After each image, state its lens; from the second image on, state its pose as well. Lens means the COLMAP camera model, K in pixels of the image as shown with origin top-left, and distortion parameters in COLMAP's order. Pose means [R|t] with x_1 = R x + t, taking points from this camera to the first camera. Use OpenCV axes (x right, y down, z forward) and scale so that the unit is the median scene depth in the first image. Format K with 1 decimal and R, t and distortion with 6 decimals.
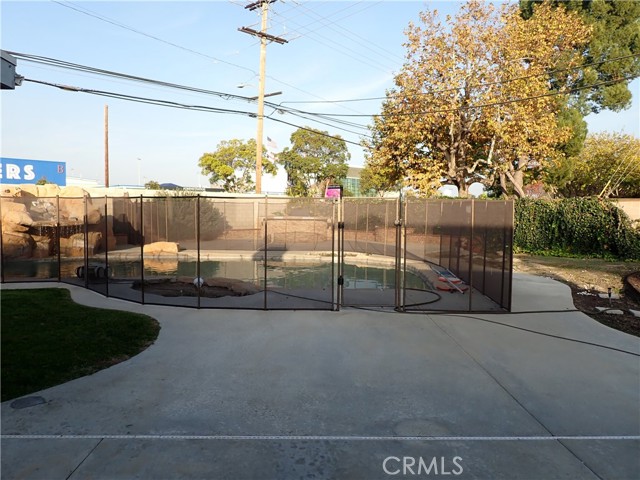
lens RADIAL K [[476.0, 0, 313.8], [0, 476.0, 241.4], [0, 0, 1]] dist [0.009057, -0.005913]
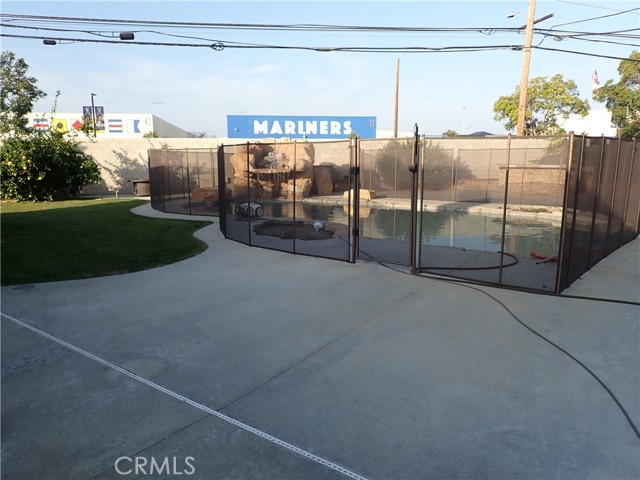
lens RADIAL K [[476.0, 0, 315.5], [0, 476.0, 242.8], [0, 0, 1]] dist [0.009057, -0.005913]
pose [[0.791574, 0.095220, -0.603609, 0.155374], [-0.030762, 0.992742, 0.116265, 0.000008], [0.610298, -0.073464, 0.788758, 0.061521]]
